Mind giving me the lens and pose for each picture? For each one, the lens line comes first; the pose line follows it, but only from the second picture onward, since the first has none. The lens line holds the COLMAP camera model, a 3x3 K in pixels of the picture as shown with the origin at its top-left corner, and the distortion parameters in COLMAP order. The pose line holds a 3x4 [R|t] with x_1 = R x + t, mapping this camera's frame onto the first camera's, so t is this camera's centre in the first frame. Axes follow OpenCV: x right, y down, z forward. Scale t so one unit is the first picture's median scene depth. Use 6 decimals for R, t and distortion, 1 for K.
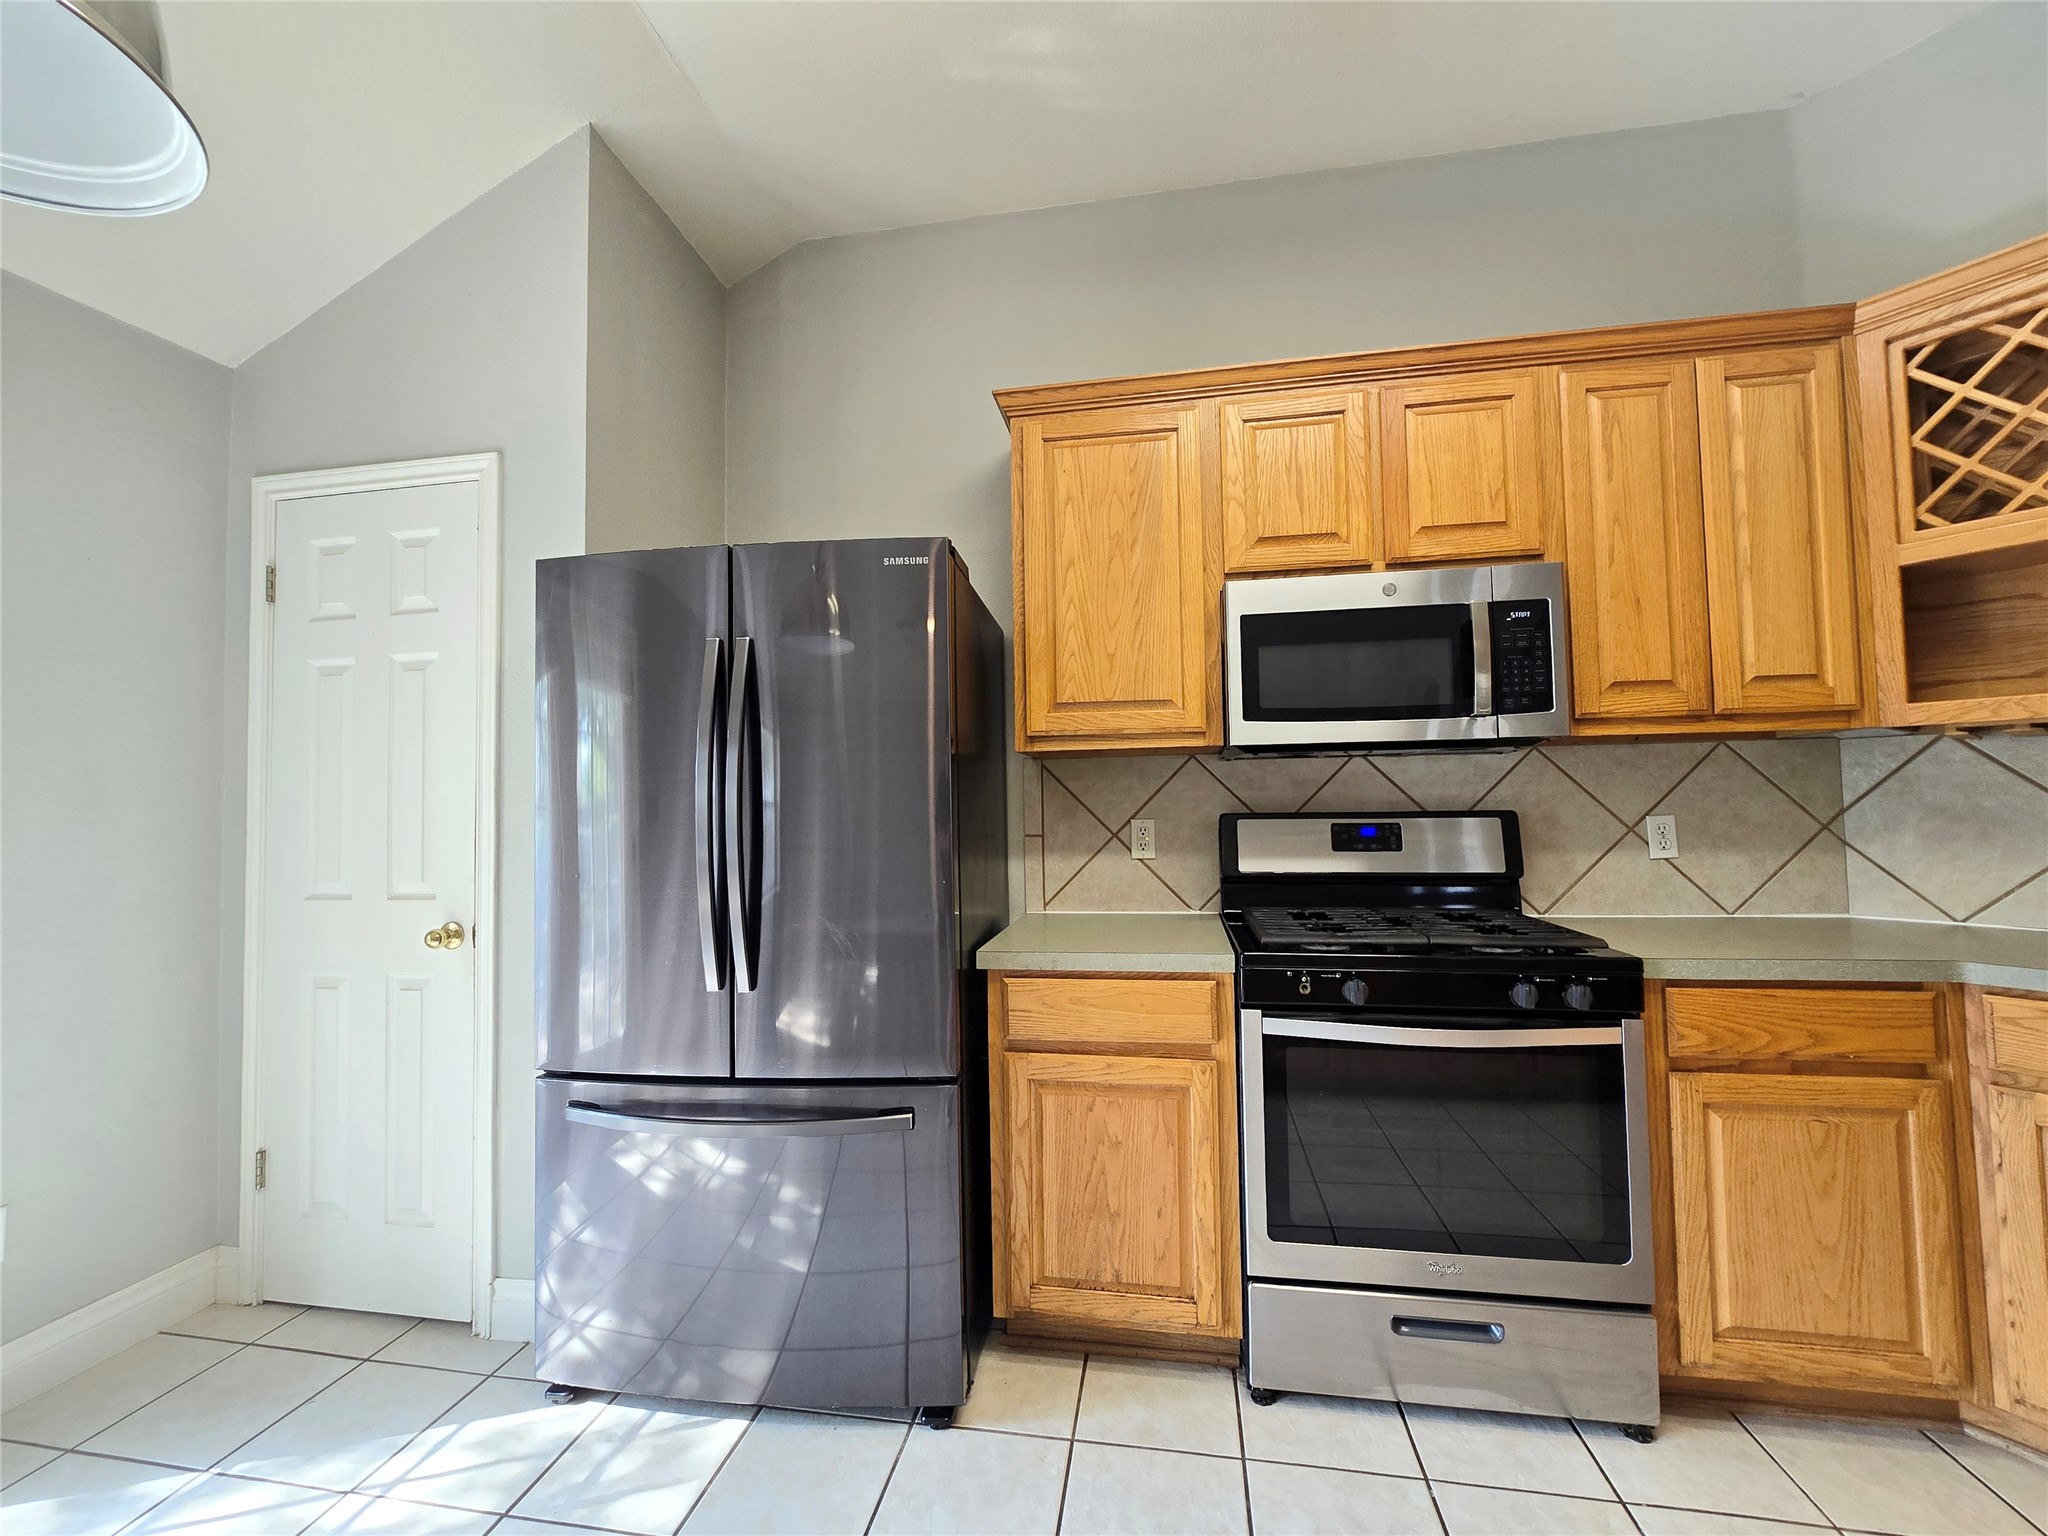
lens RADIAL K [[833.9, 0, 1033.6], [0, 833.9, 771.6], [0, 0, 1]] dist [-0.004915, 0.001348]
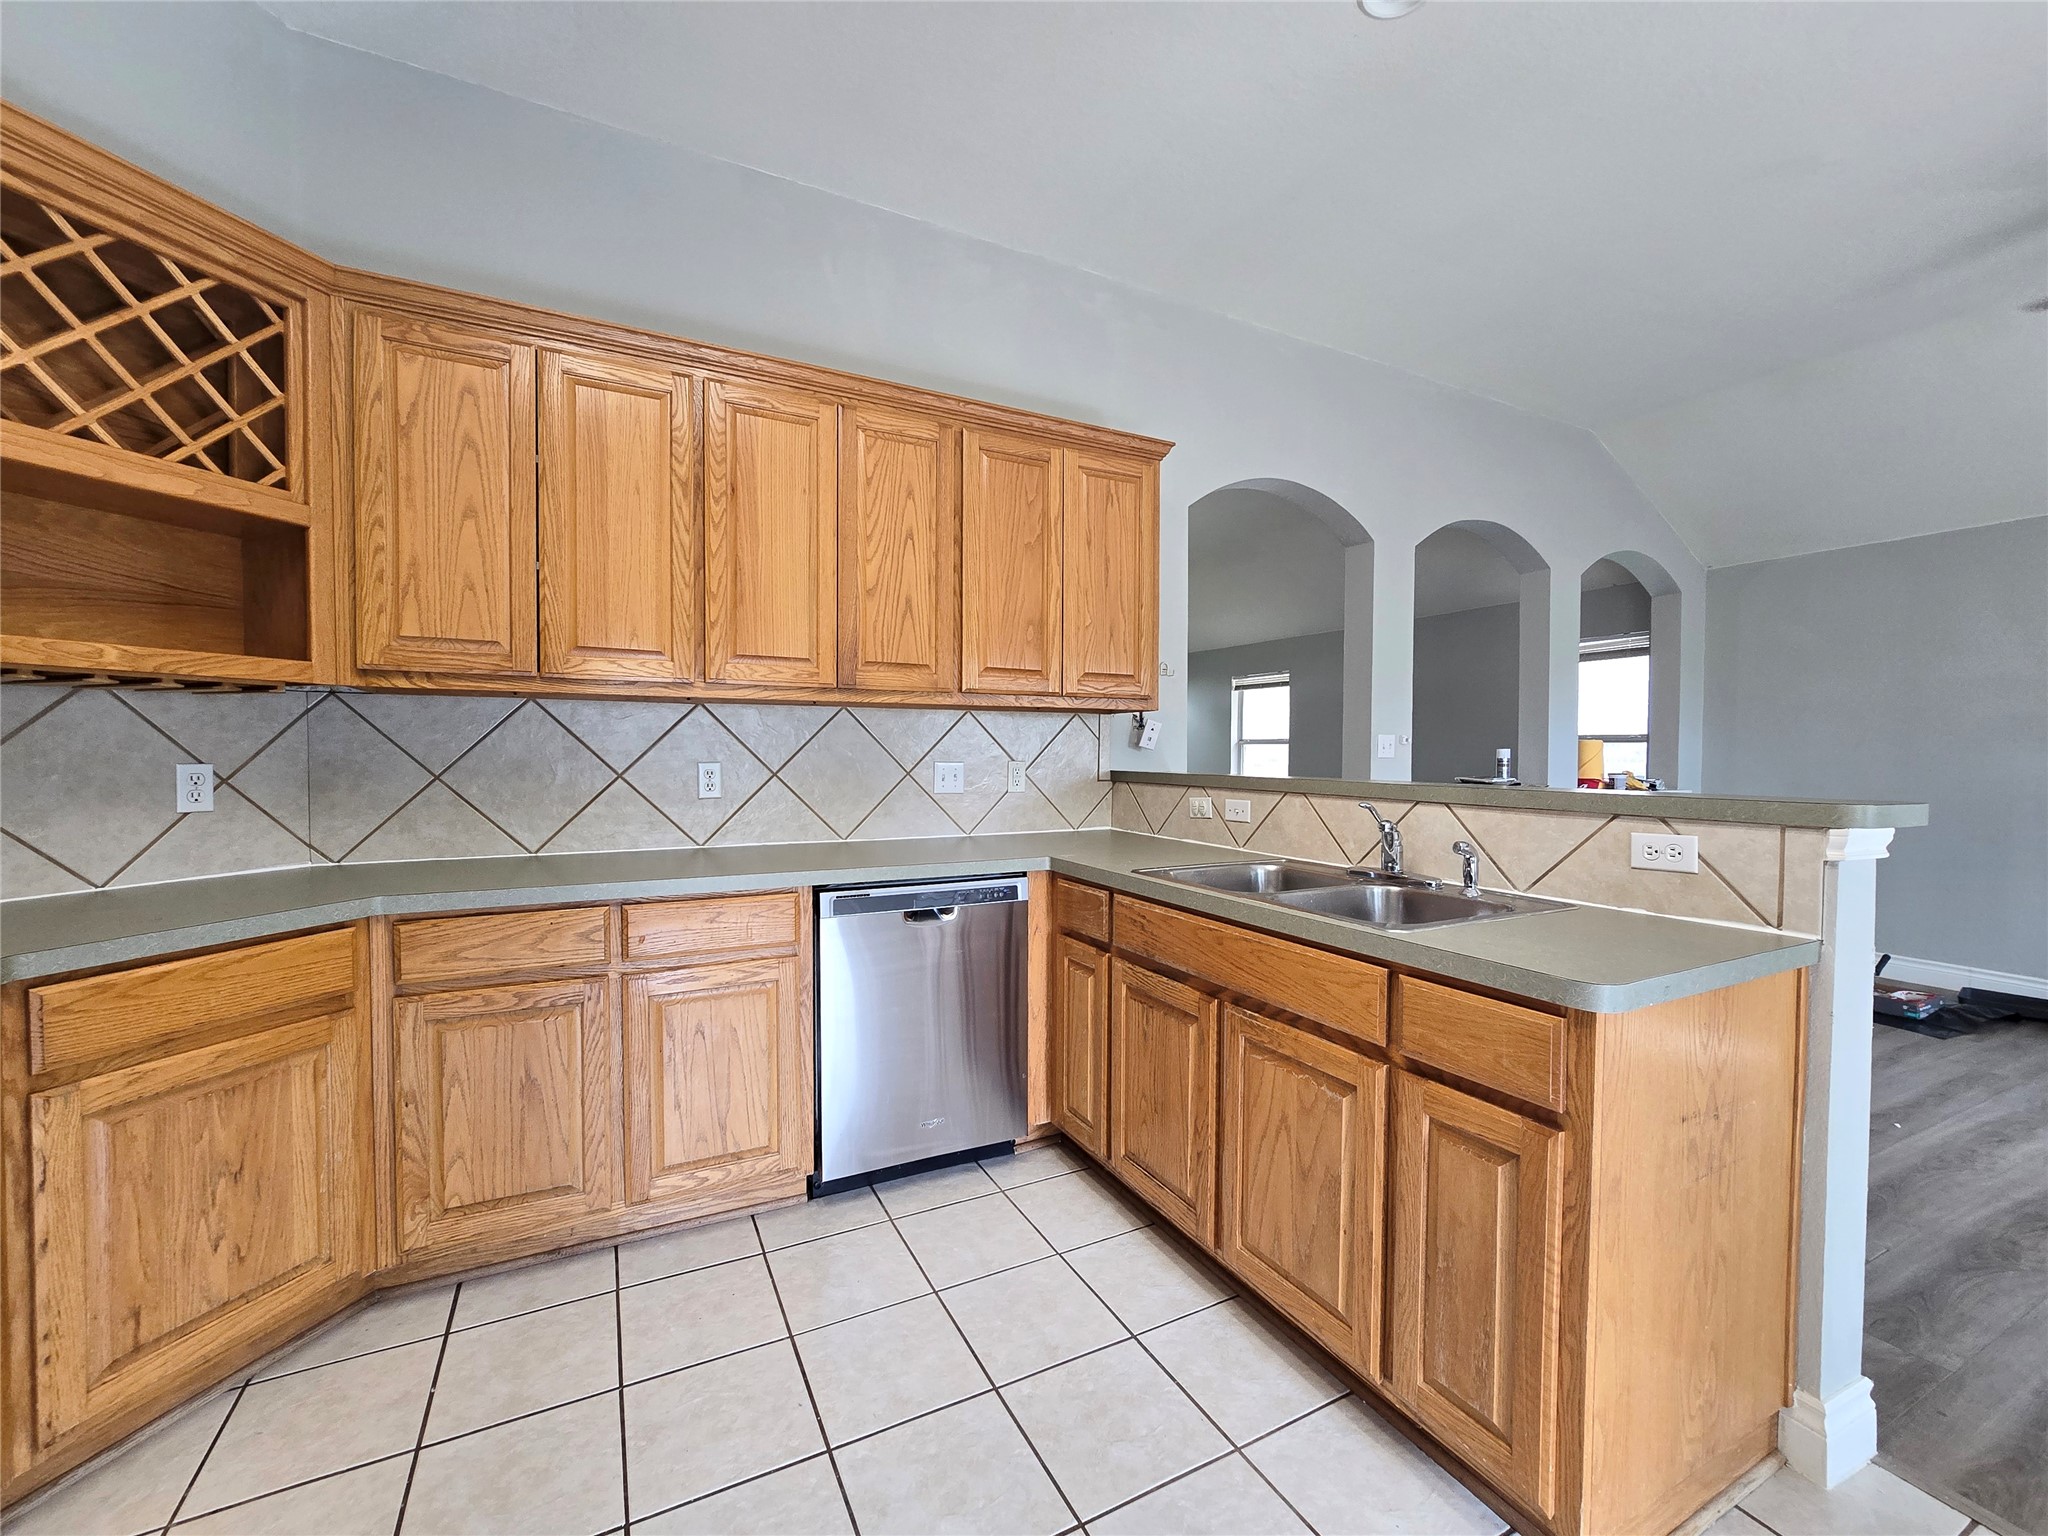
lens RADIAL K [[833.9, 0, 996.7], [0, 833.9, 775.9], [0, 0, 1]] dist [-0.004915, 0.001348]
pose [[-0.582413, -0.007895, 0.812855, -0.073185], [-0.029473, 0.999500, -0.011409, 0.028788], [-0.812359, -0.030602, -0.582355, 0.553799]]
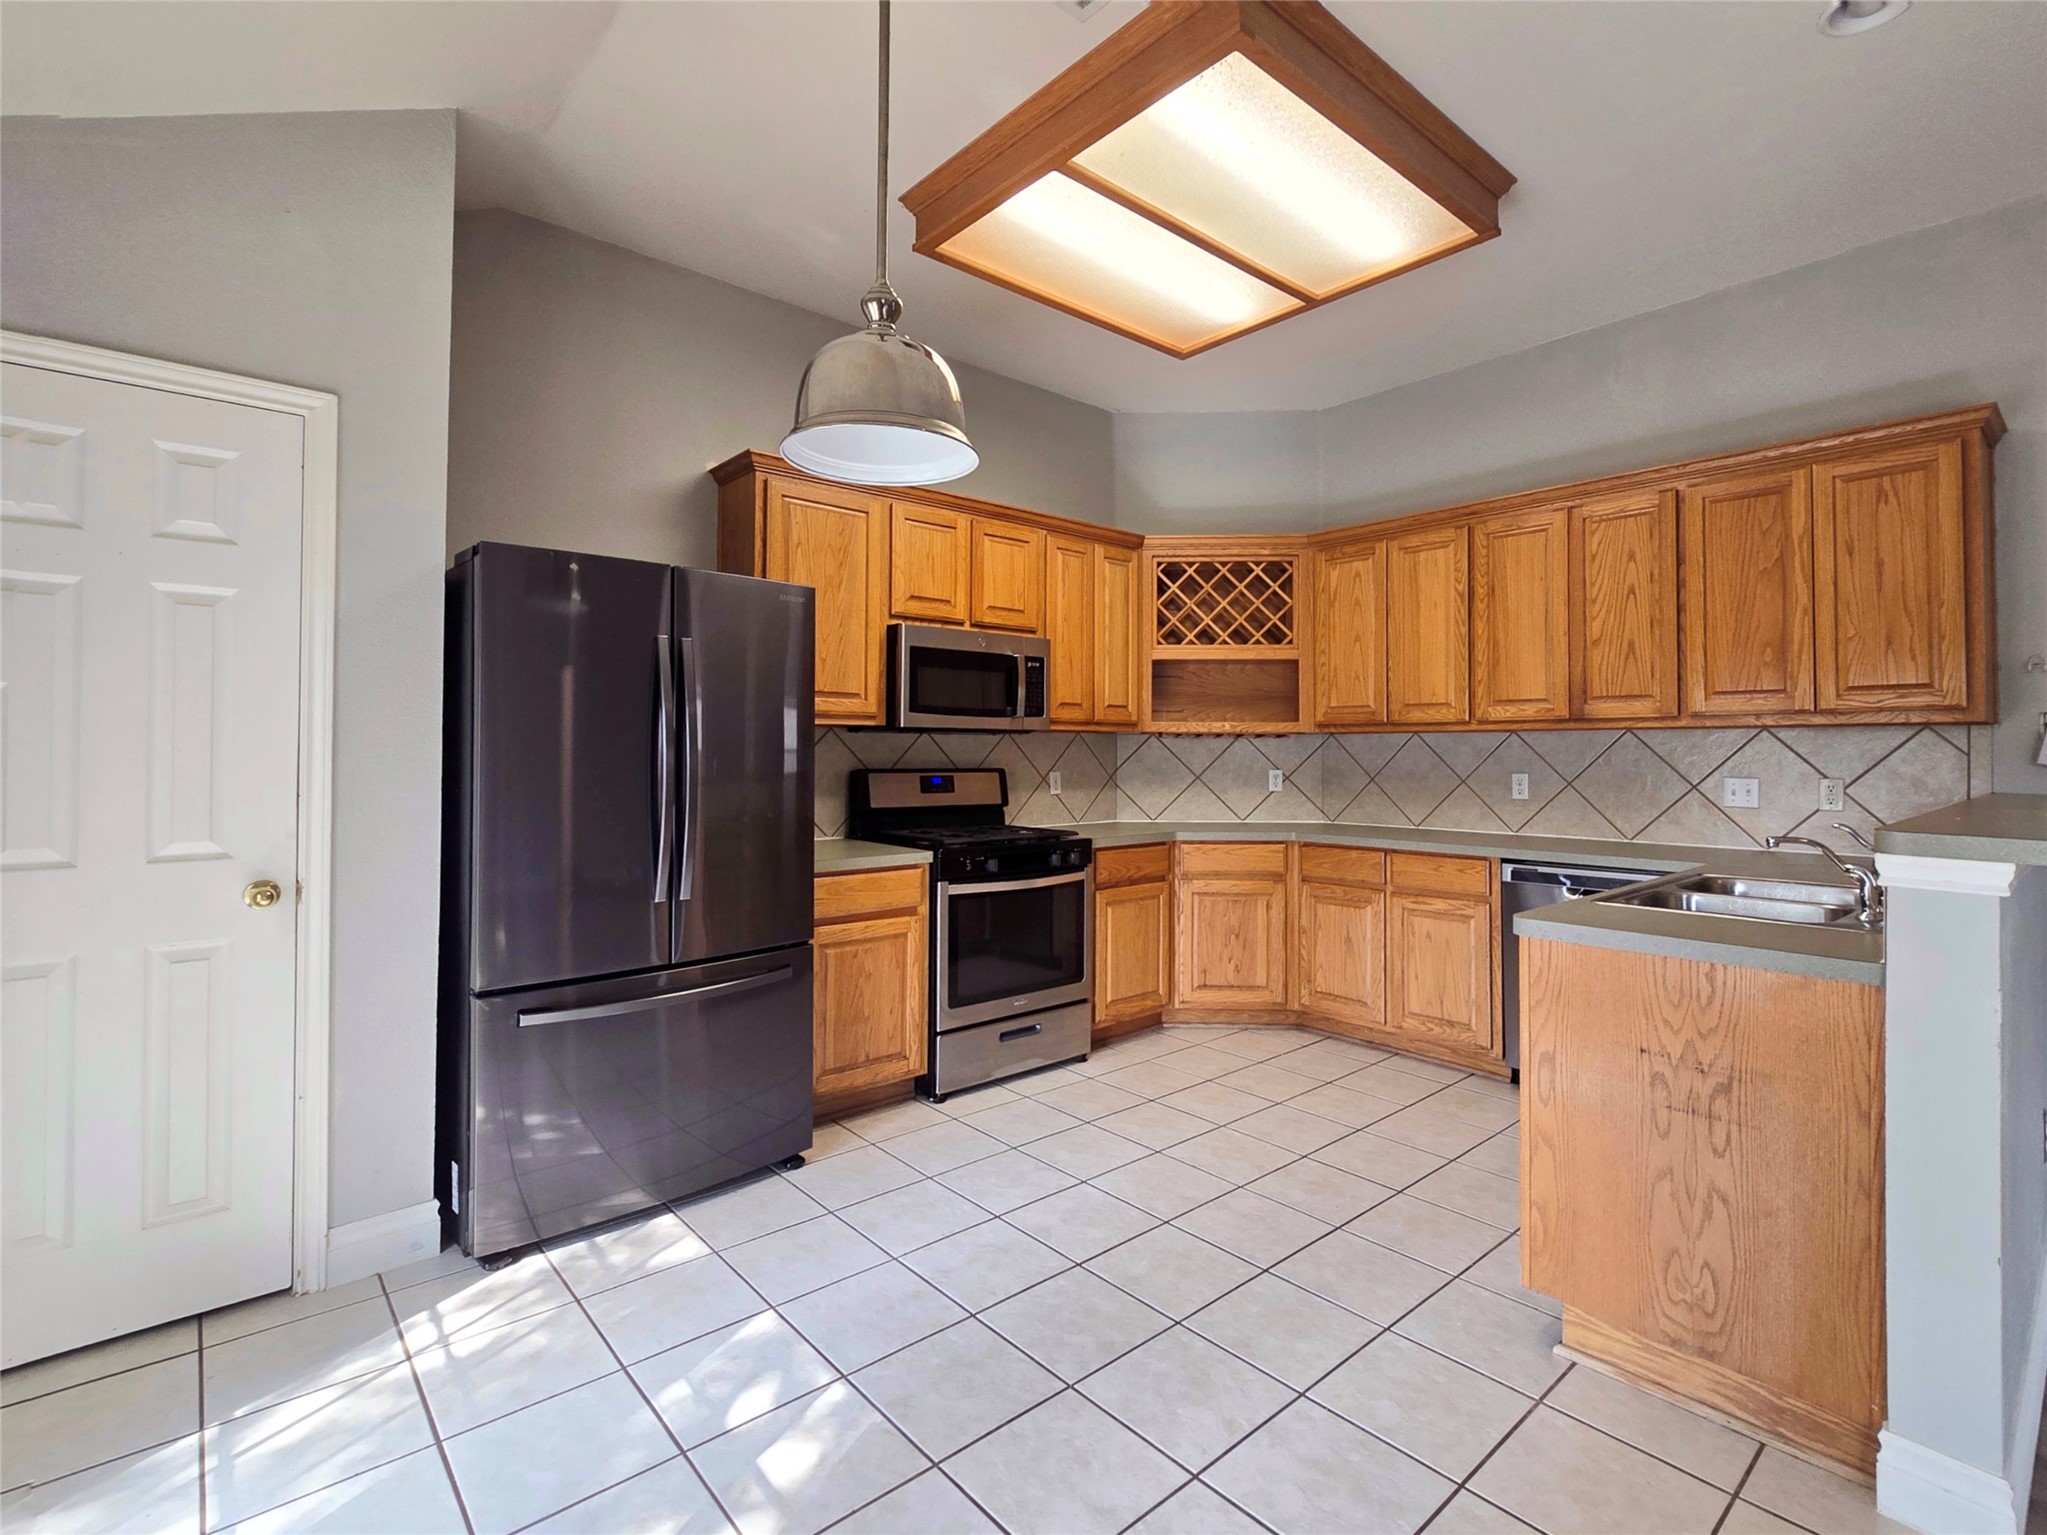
lens RADIAL K [[938.9, 0, 1028.8], [0, 938.9, 735.7], [0, 0, 1]] dist [-0.001568, 0.000391]
pose [[0.650651, 0.032167, 0.758695, -1.019526], [-0.046286, 0.998925, -0.002657, -0.022321], [-0.757965, -0.033388, 0.651440, -0.372619]]
